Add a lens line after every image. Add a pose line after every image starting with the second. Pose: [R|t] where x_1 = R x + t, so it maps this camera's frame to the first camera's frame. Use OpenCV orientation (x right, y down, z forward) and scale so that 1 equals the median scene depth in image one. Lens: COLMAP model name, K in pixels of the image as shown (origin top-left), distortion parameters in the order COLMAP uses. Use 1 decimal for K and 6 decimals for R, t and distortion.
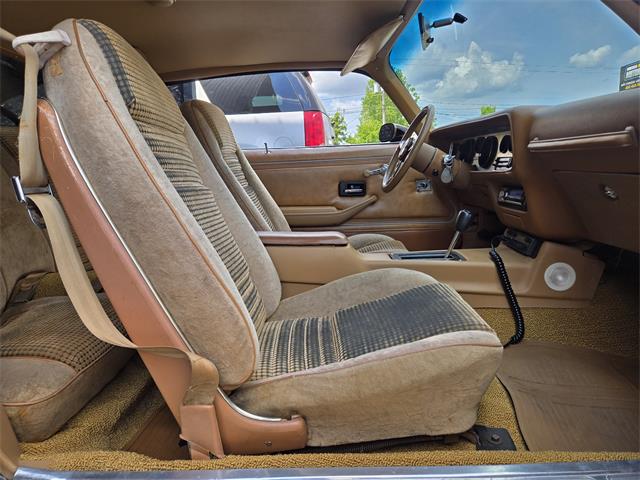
lens RADIAL K [[434.1, 0, 320.6], [0, 434.1, 241.0], [0, 0, 1]] dist [0.051022, -0.041653]
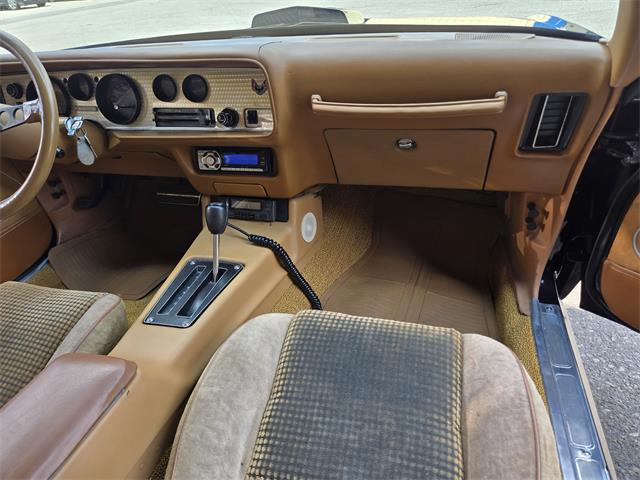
lens RADIAL K [[434.1, 0, 321.4], [0, 434.1, 237.8], [0, 0, 1]] dist [0.051022, -0.041653]
pose [[0.228528, -0.503450, 0.833255, -0.244474], [0.229576, 0.859634, 0.456425, -0.317451], [-0.946081, 0.086990, 0.312031, 0.661976]]
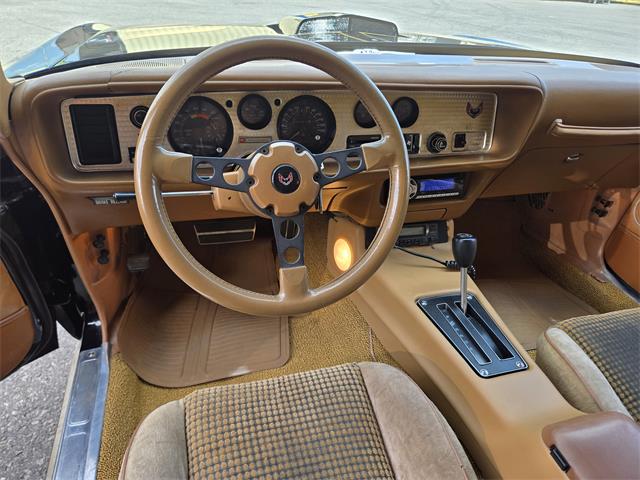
lens RADIAL K [[434.1, 0, 319.3], [0, 434.1, 240.1], [0, 0, 1]] dist [0.051022, -0.041653]
pose [[-0.309482, -0.506454, 0.804814, -0.133835], [0.098069, 0.824853, 0.556776, -0.473809], [-0.945835, 0.251239, -0.205610, 1.414064]]
